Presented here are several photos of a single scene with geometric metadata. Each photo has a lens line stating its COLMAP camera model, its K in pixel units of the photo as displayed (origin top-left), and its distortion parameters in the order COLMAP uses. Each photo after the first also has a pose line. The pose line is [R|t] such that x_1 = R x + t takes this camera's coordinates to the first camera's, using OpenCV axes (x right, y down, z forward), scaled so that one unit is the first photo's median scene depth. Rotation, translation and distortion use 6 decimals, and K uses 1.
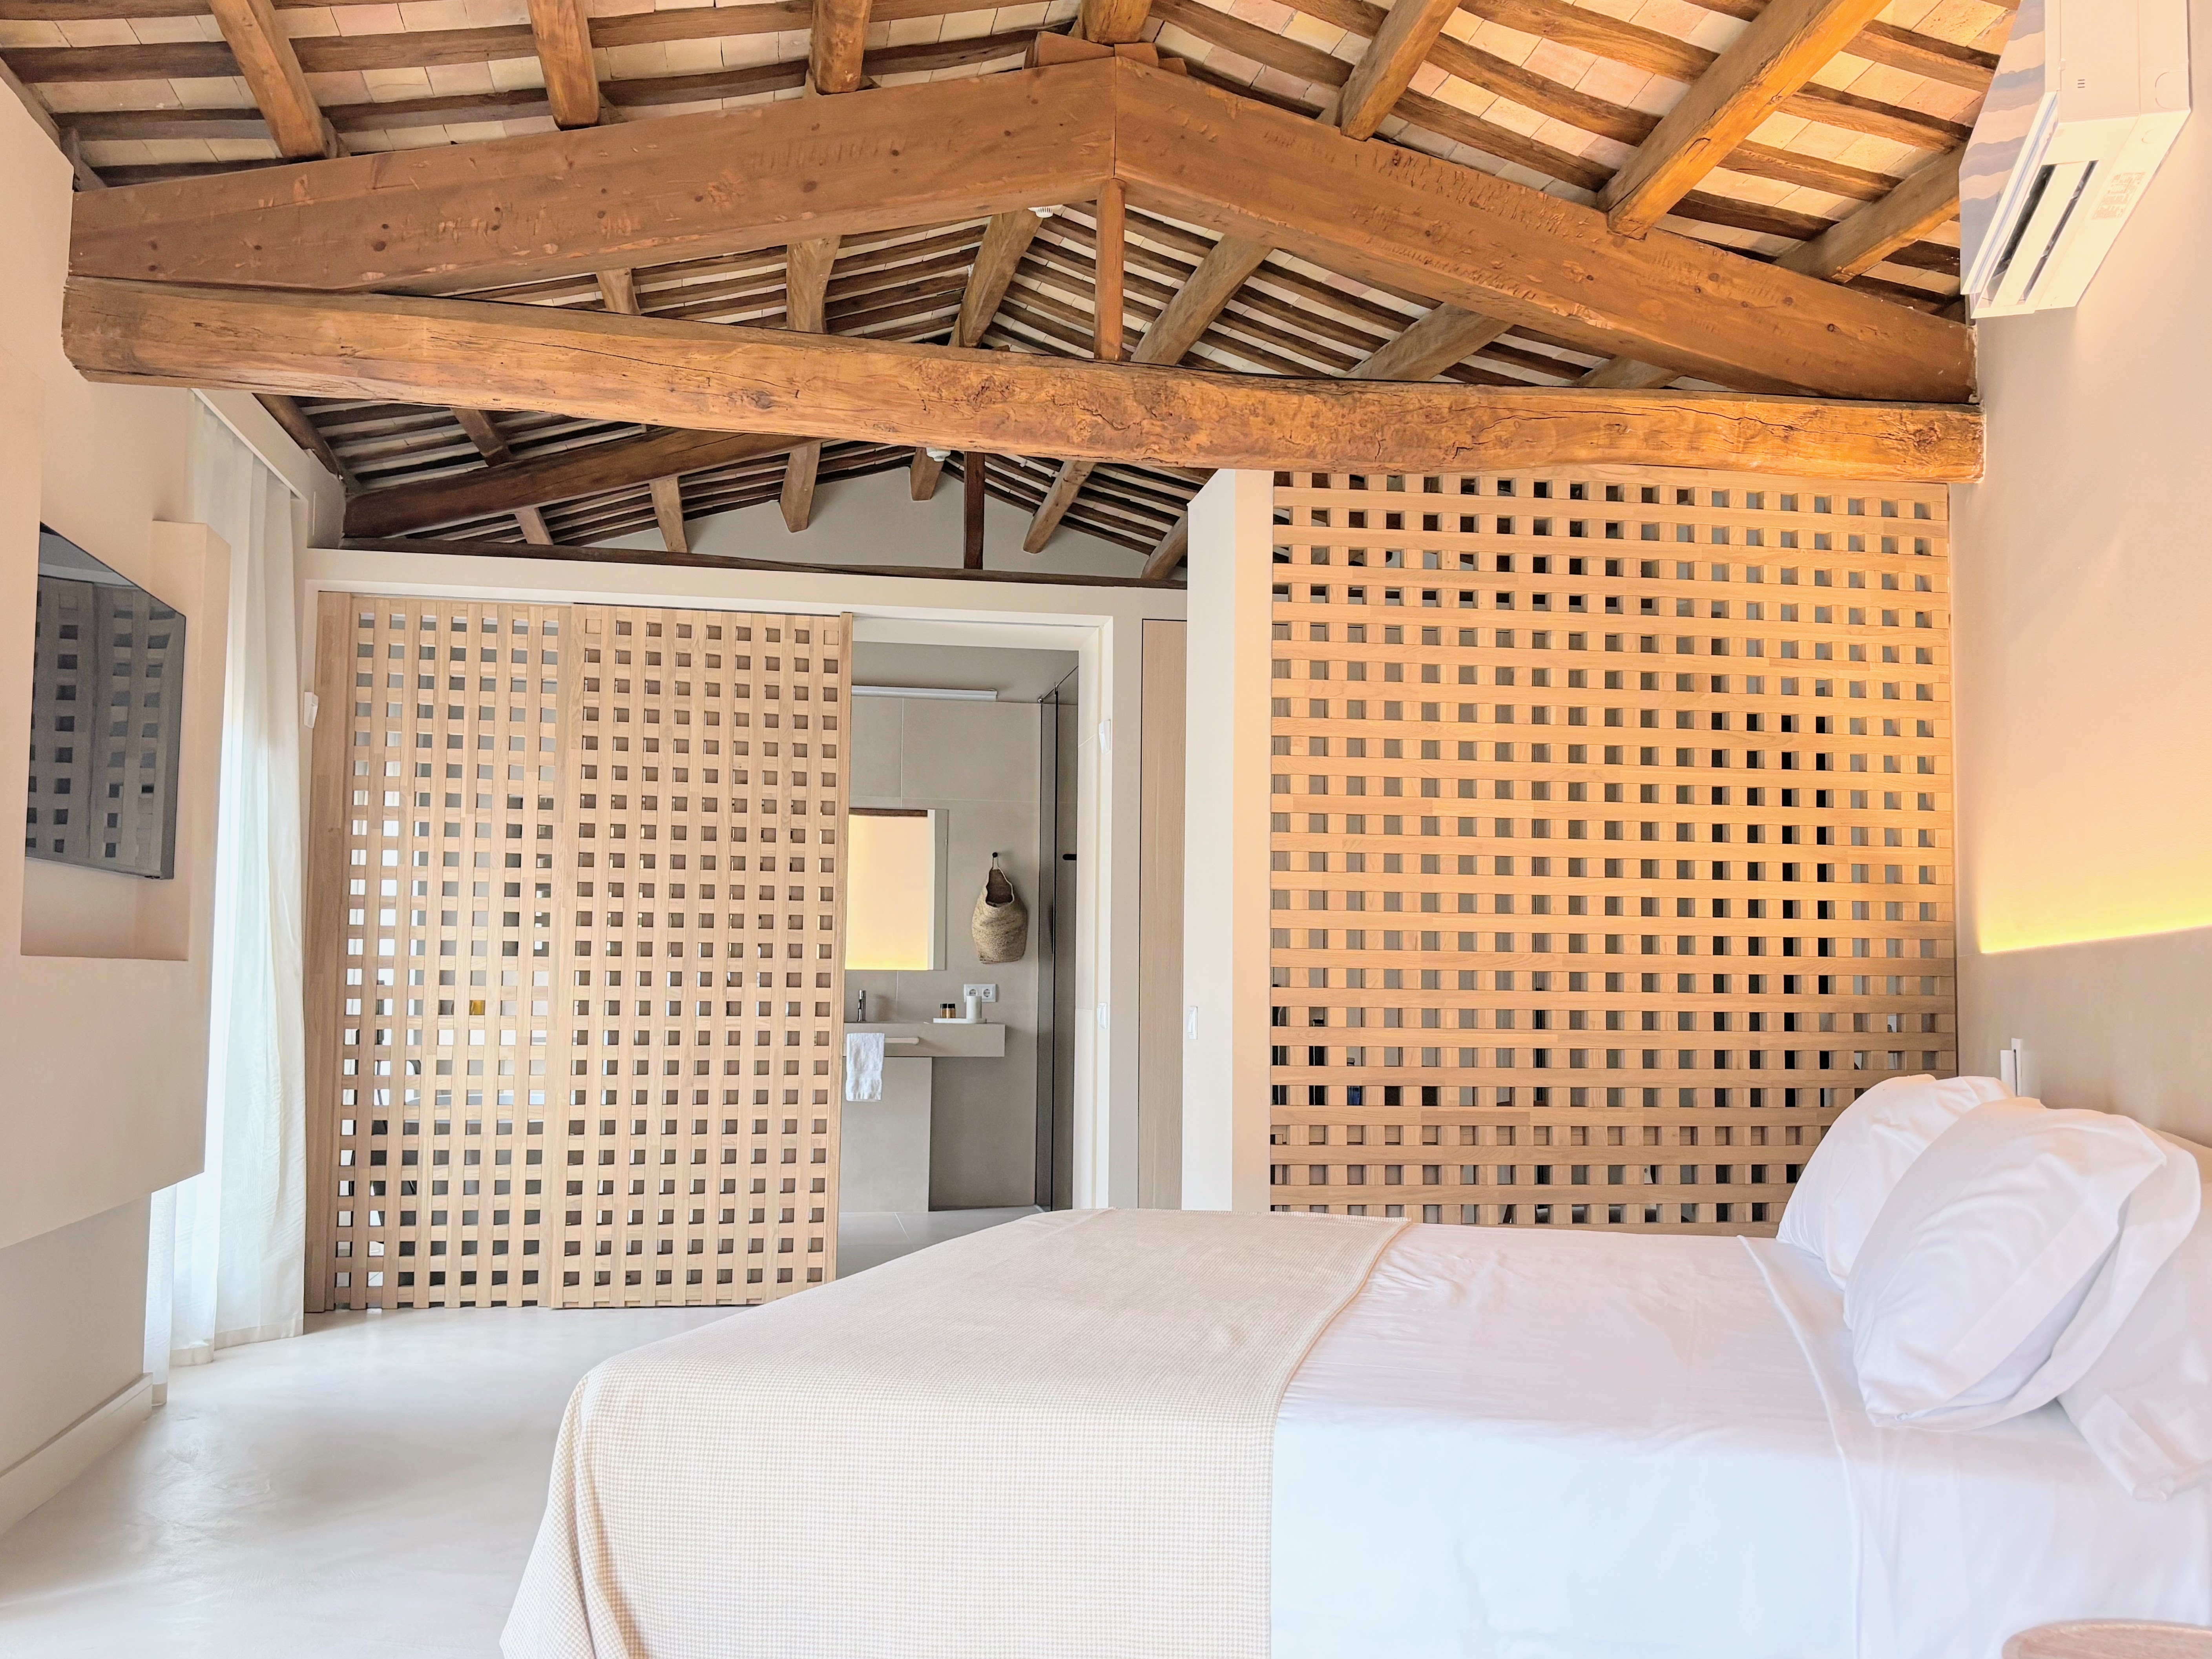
lens RADIAL K [[1961.4, 0, 1109.6], [0, 1961.4, 839.6], [0, 0, 1]] dist [0.204481, -0.647183]
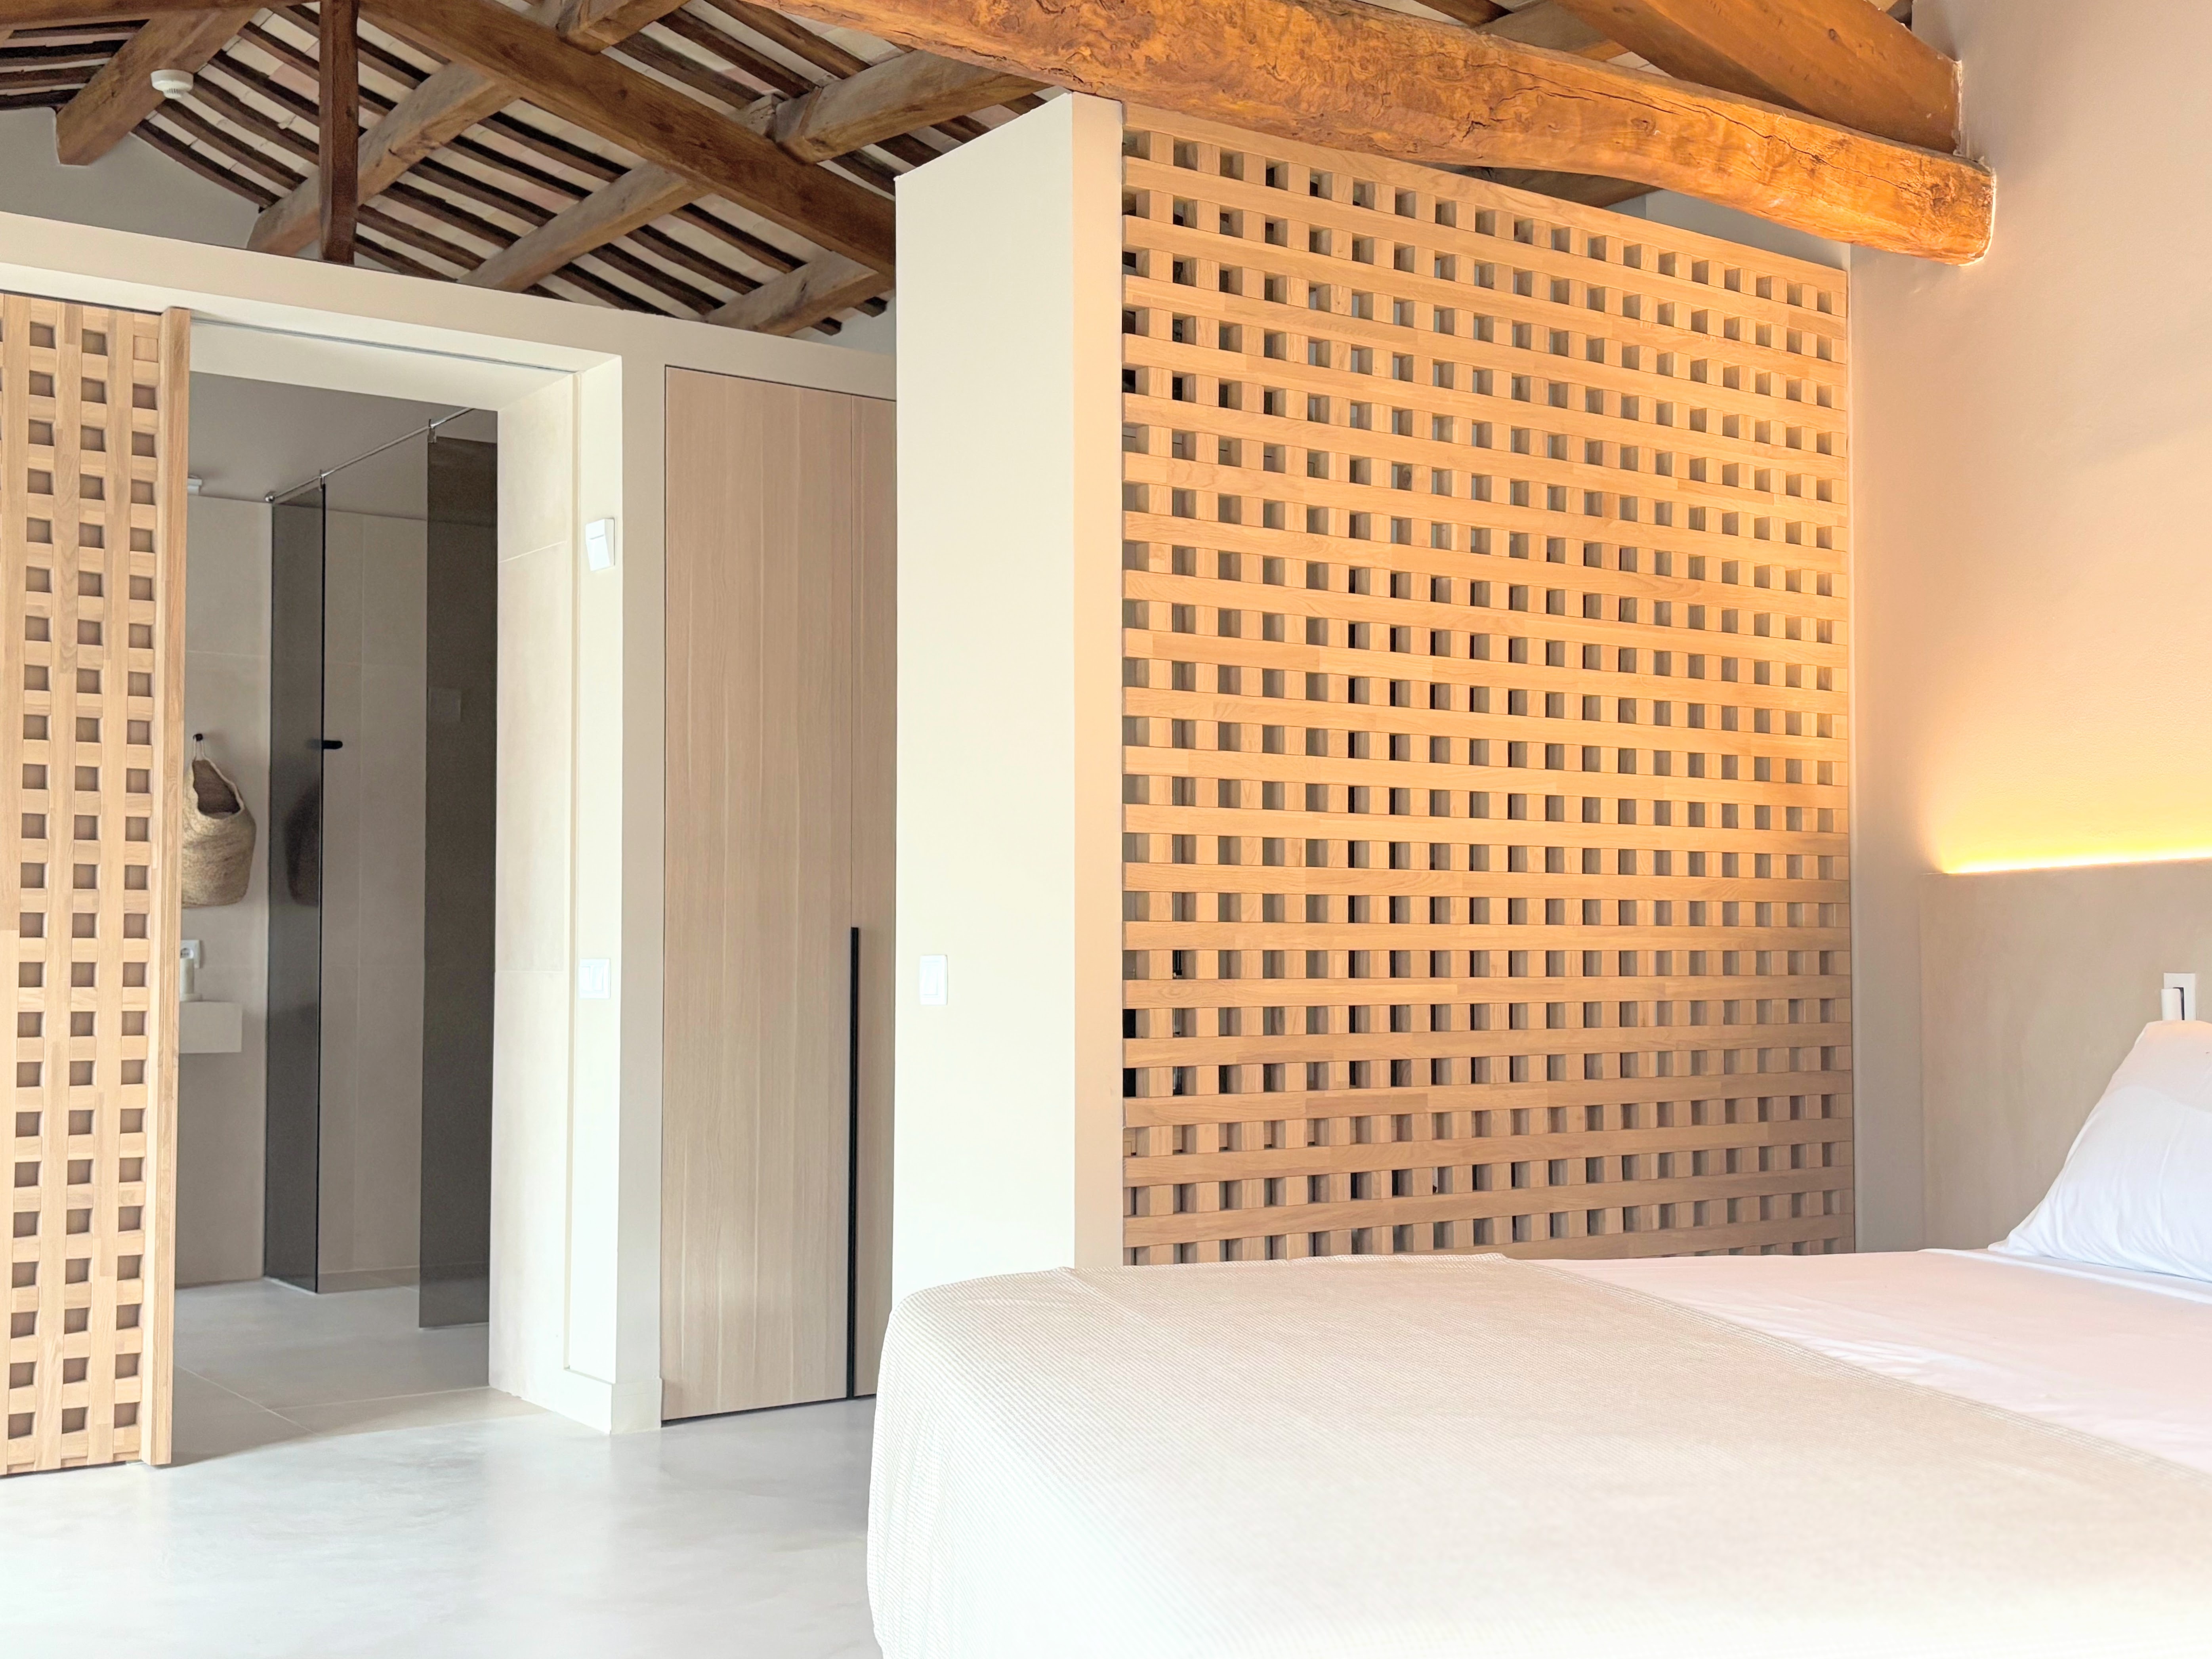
lens RADIAL K [[2506.7, 0, 1106.1], [0, 2506.7, 868.1], [0, 0, 1]] dist [0.191557, -0.597857]
pose [[0.897356, 0.004216, 0.441288, -0.282091], [-0.021735, 0.999163, 0.034653, 0.026661], [-0.440772, -0.040688, 0.896696, 0.233601]]
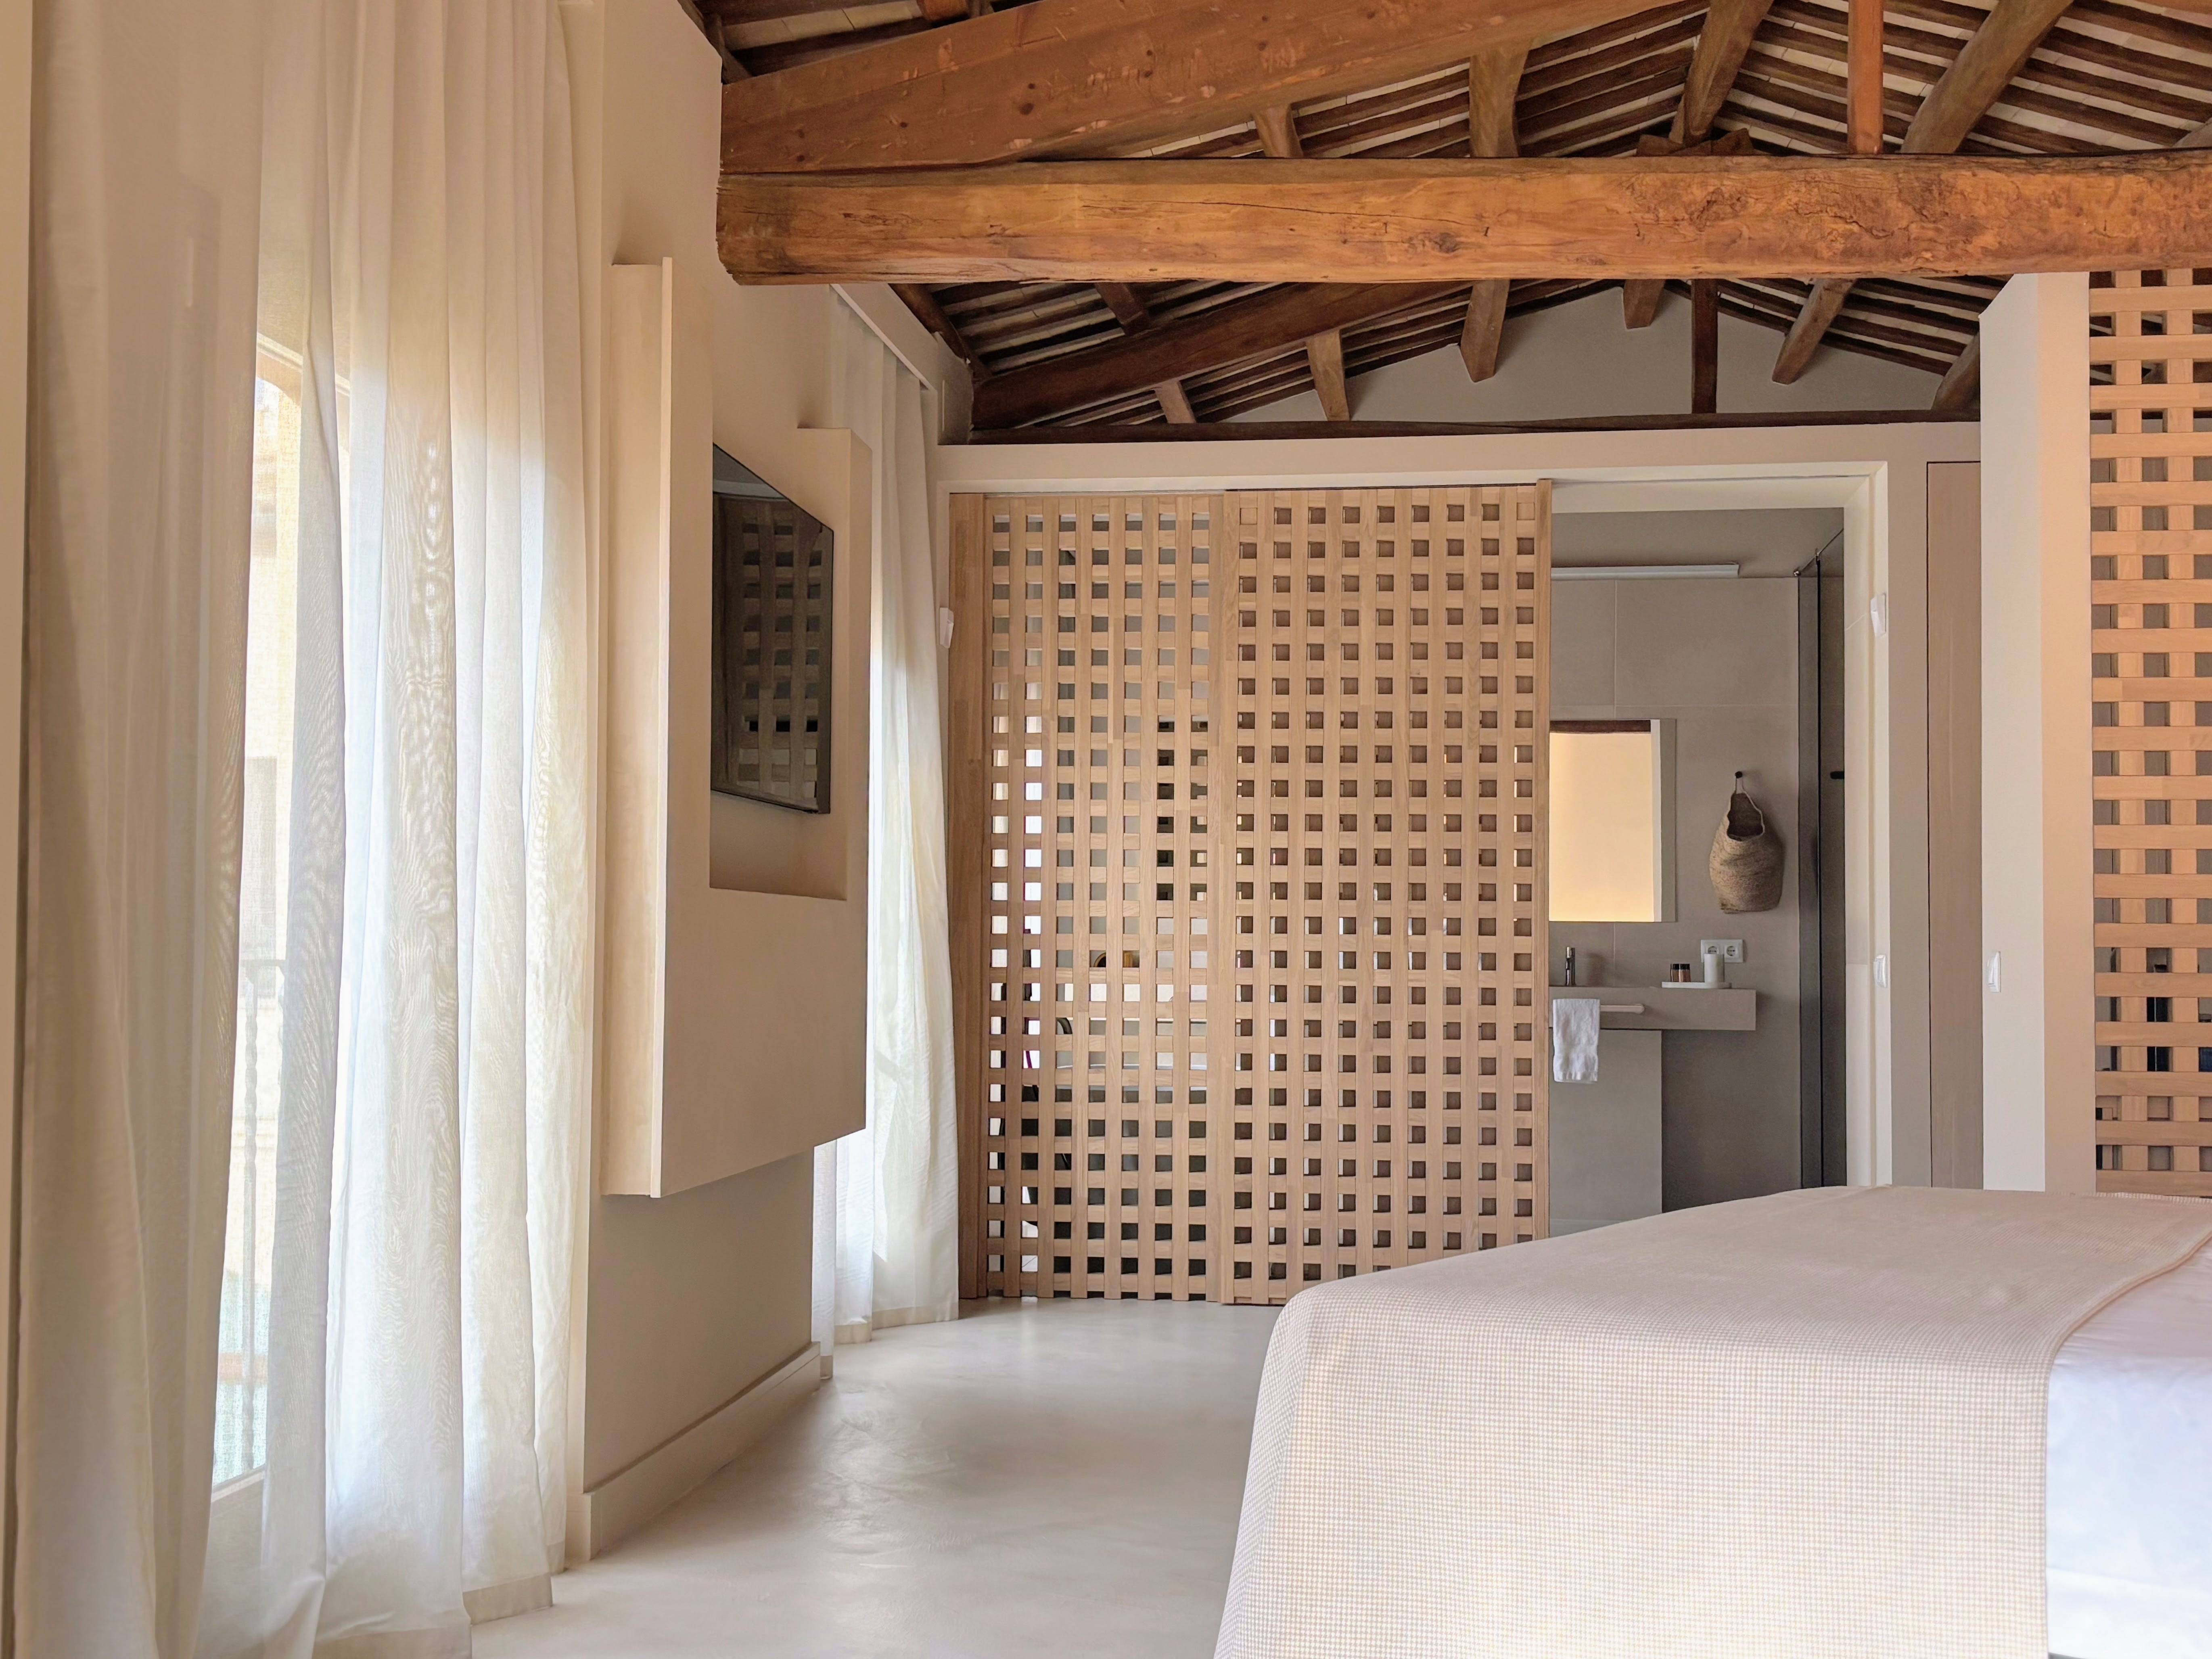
lens RADIAL K [[2576.3, 0, 1113.7], [0, 2576.3, 860.0], [0, 0, 1]] dist [0.225683, -0.788689]
pose [[0.955792, -0.014483, -0.293687, 0.013621], [0.024289, 0.999262, 0.029771, 0.008256], [0.293039, -0.035588, 0.955438, -0.116261]]
